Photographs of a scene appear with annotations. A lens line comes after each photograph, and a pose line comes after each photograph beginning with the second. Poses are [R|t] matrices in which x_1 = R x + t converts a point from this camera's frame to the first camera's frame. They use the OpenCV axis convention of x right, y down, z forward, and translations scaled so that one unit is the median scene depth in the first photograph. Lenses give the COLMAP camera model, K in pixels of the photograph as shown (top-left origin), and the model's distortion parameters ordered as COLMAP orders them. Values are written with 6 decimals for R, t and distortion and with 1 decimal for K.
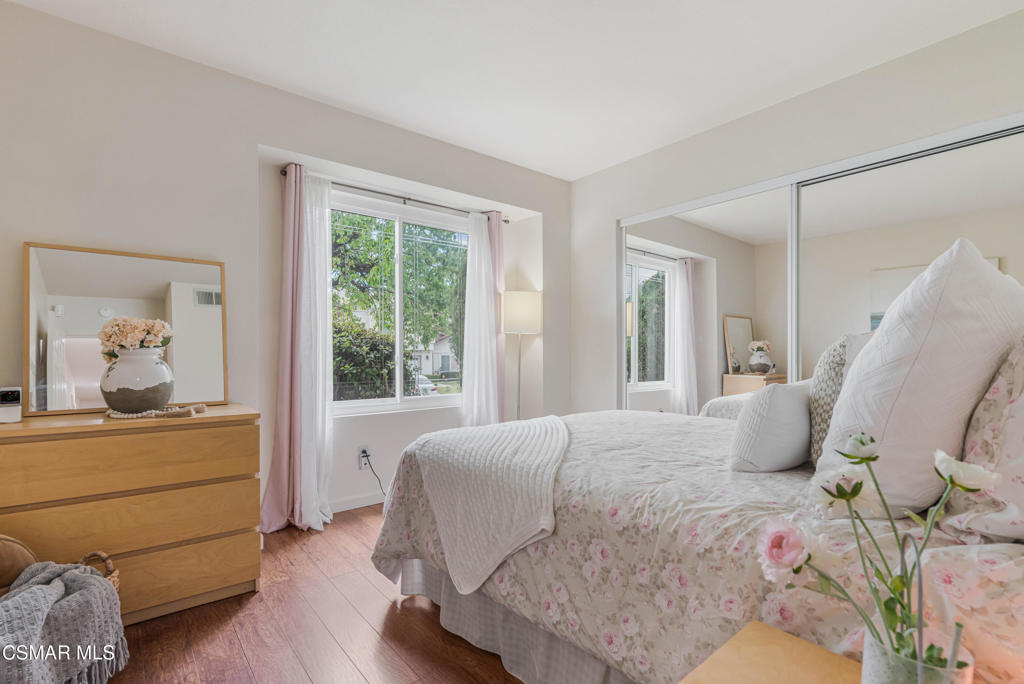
lens RADIAL K [[468.7, 0, 515.0], [0, 468.7, 345.9], [0, 0, 1]] dist [-0.001592, 0.000689]
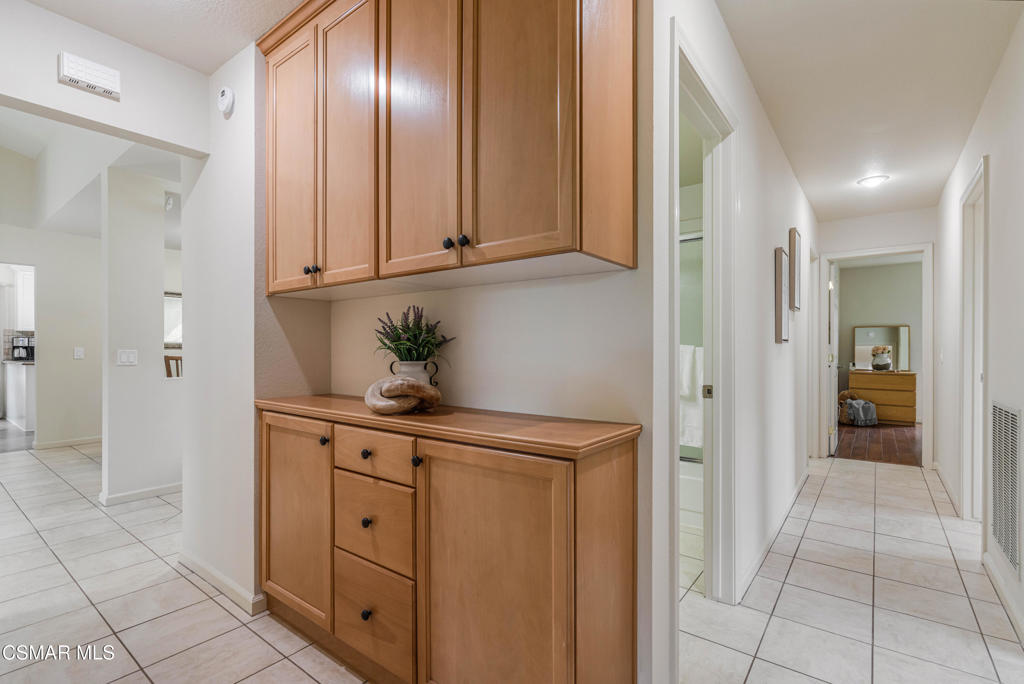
lens RADIAL K [[468.7, 0, 515.0], [0, 468.7, 345.9], [0, 0, 1]] dist [-0.001592, 0.000689]
pose [[0.190708, -0.000268, -0.981647, 2.361381], [-0.002864, 0.999996, -0.000829, -0.046528], [0.981643, 0.002969, 0.190707, -2.644128]]
